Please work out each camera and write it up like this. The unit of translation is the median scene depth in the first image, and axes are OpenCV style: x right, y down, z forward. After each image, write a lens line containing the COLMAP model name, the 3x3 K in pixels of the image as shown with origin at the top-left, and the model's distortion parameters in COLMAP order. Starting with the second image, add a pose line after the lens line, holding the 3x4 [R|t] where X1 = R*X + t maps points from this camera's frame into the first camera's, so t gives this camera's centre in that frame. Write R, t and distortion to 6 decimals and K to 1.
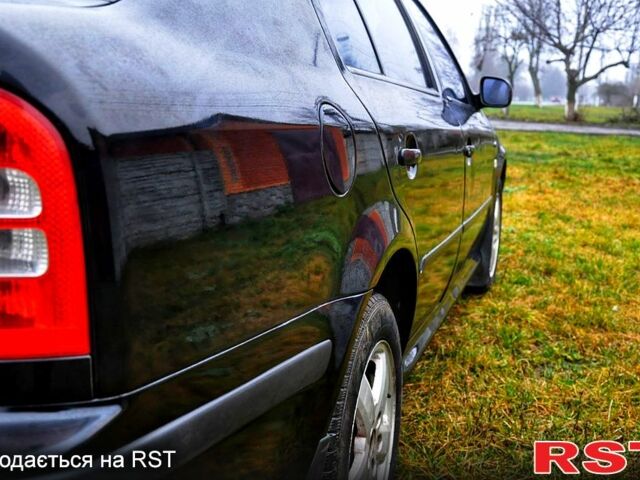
lens RADIAL K [[789.7, 0, 320.0], [0, 789.7, 240.0], [0, 0, 1]] dist [-0.026051, -0.013806]
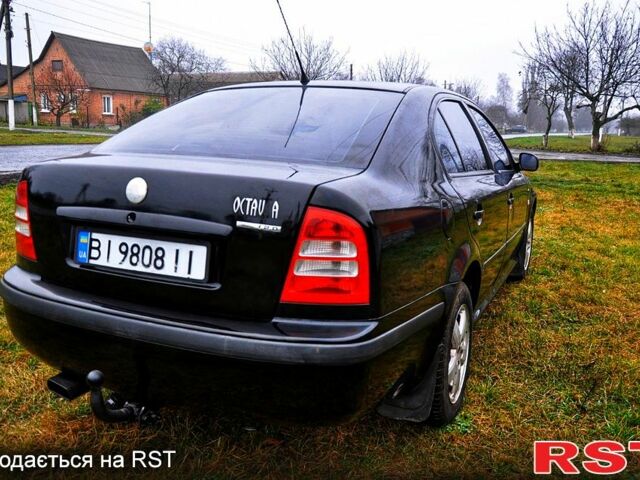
lens RADIAL K [[599.5, 0, 320.0], [0, 599.5, 240.0], [0, 0, 1]] dist [-0.004238, -0.001748]
pose [[0.991408, 0.013091, -0.130147, -0.037493], [-0.011470, 0.999847, 0.013198, -0.023313], [0.130300, -0.011592, 0.991407, -0.244196]]
